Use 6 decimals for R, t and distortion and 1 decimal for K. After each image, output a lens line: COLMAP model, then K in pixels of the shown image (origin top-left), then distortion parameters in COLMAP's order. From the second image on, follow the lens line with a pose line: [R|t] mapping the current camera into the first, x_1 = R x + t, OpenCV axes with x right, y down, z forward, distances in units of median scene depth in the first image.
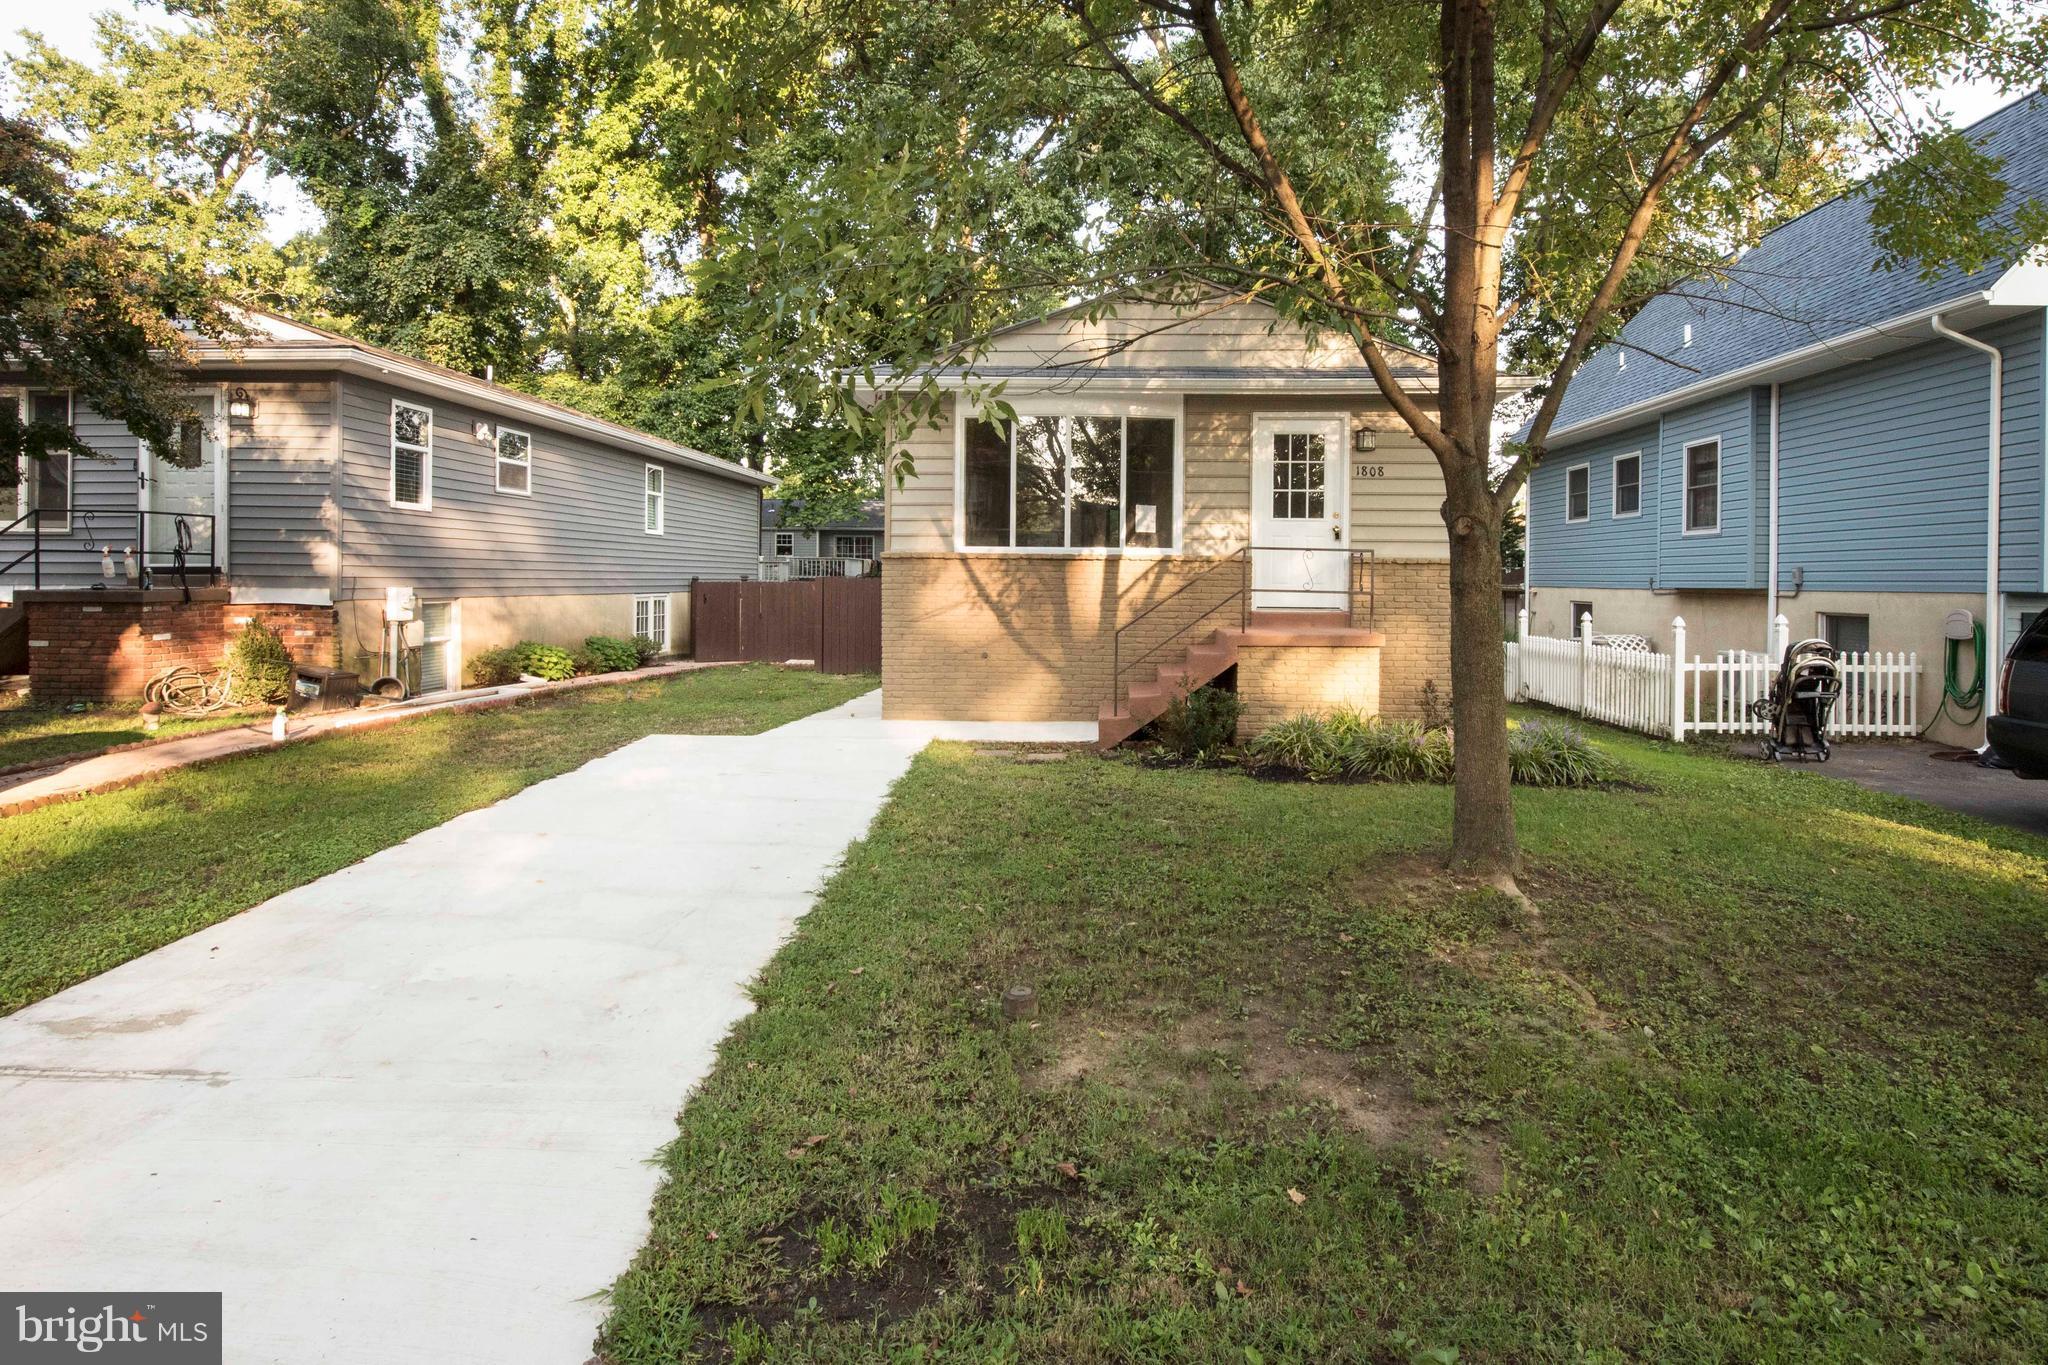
lens RADIAL K [[1133.6, 0, 1027.6], [0, 1133.6, 606.5], [0, 0, 1]] dist [-0.003363, -0.000474]
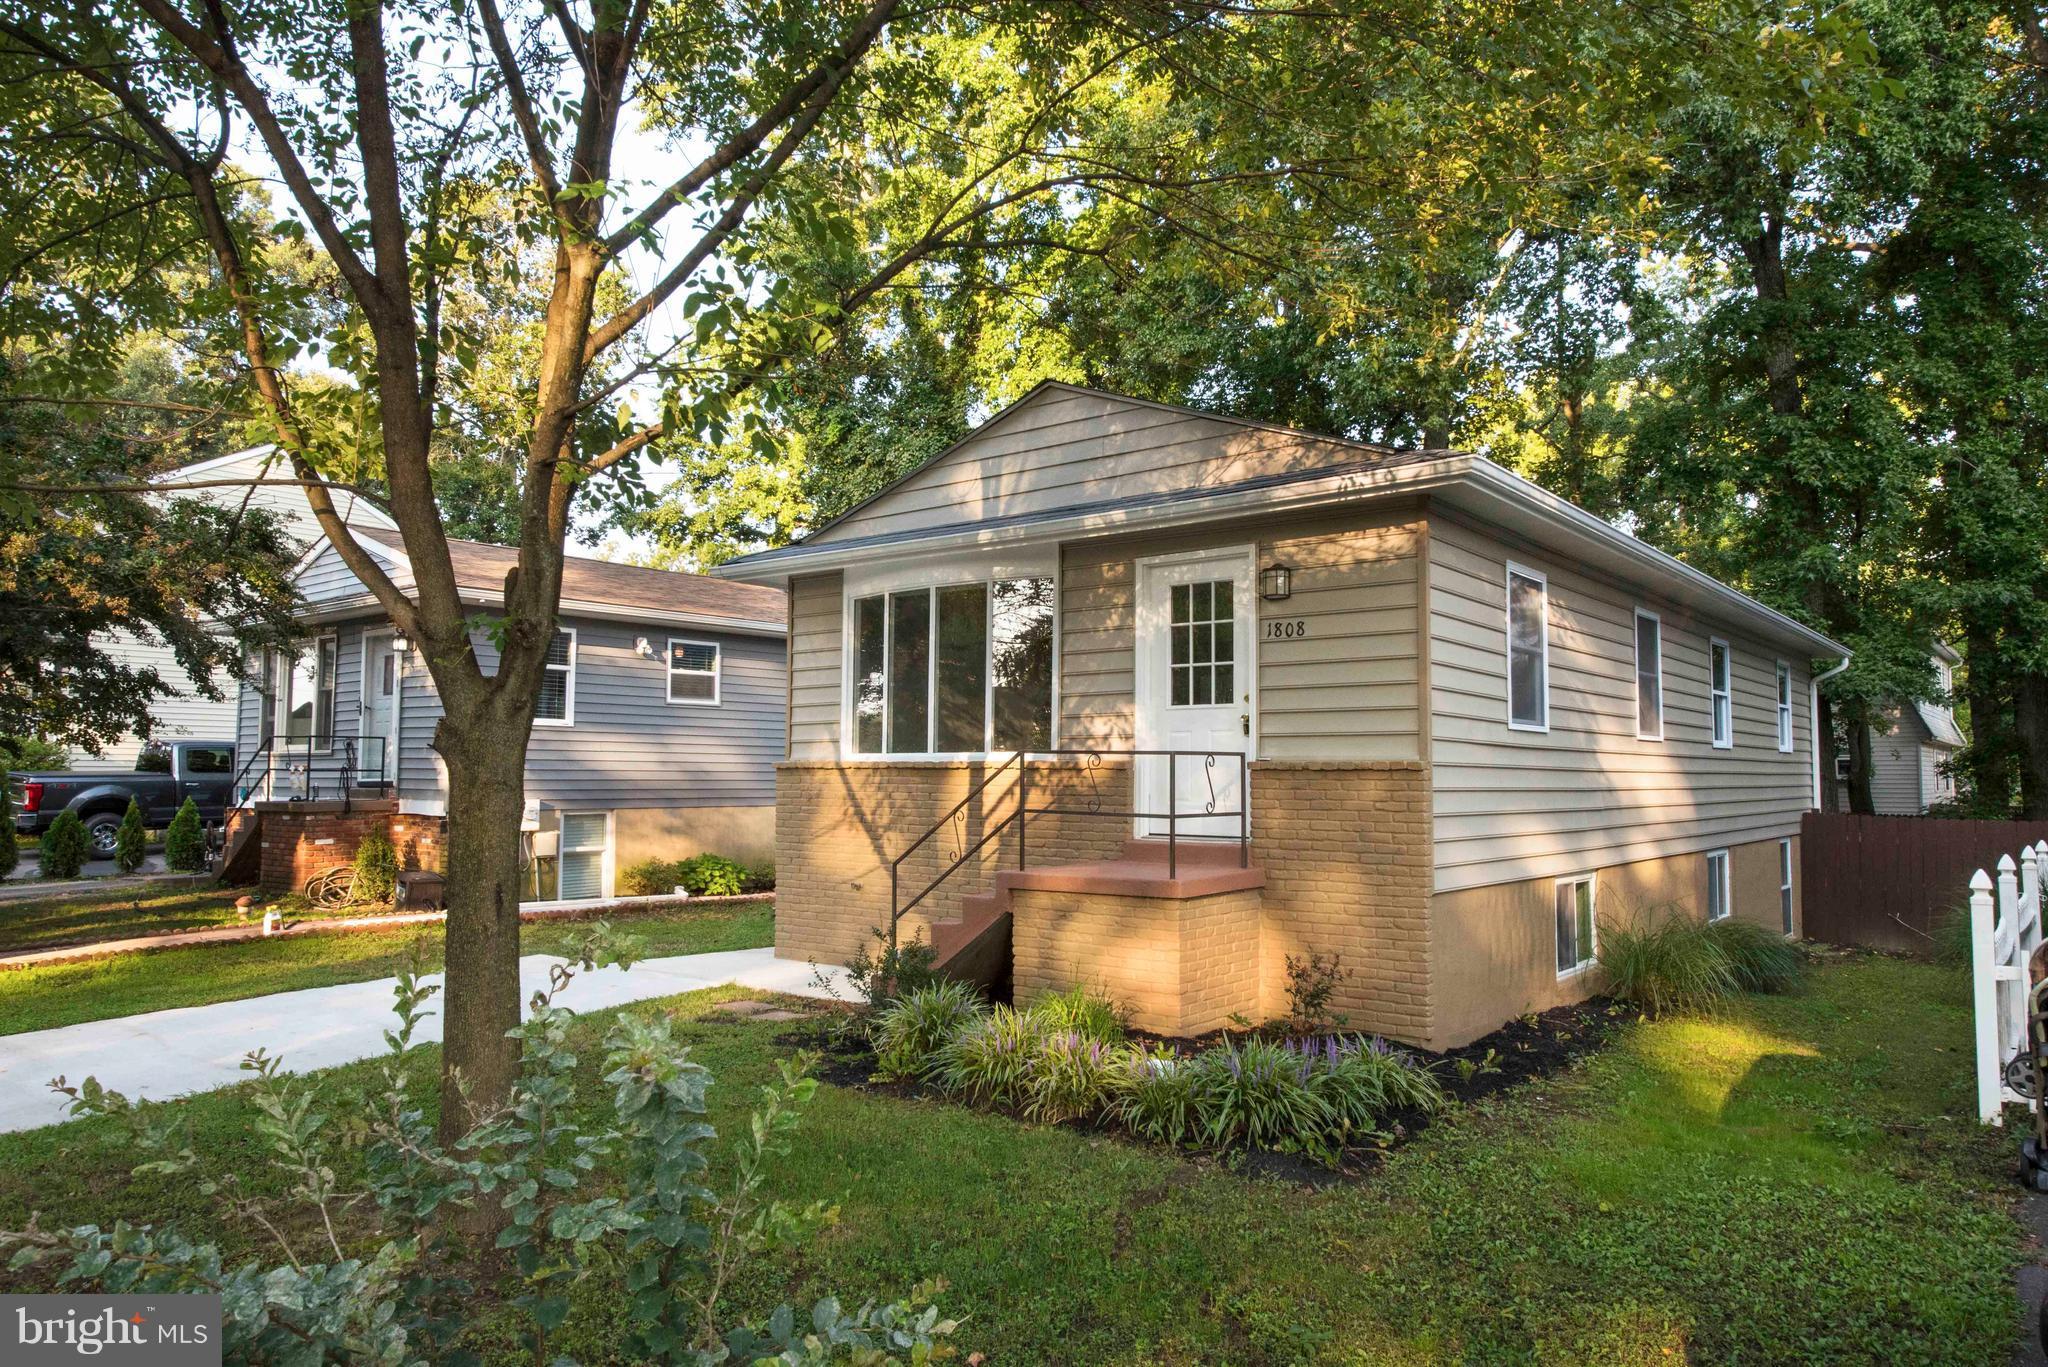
lens RADIAL K [[1399.3, 0, 1020.8], [0, 1399.3, 667.9], [0, 0, 1]] dist [0.004646, -0.001076]
pose [[0.787200, -0.053130, -0.614405, 0.676927], [-0.011722, 0.994813, -0.101044, -0.013889], [0.616587, 0.086743, 0.782494, 0.274243]]
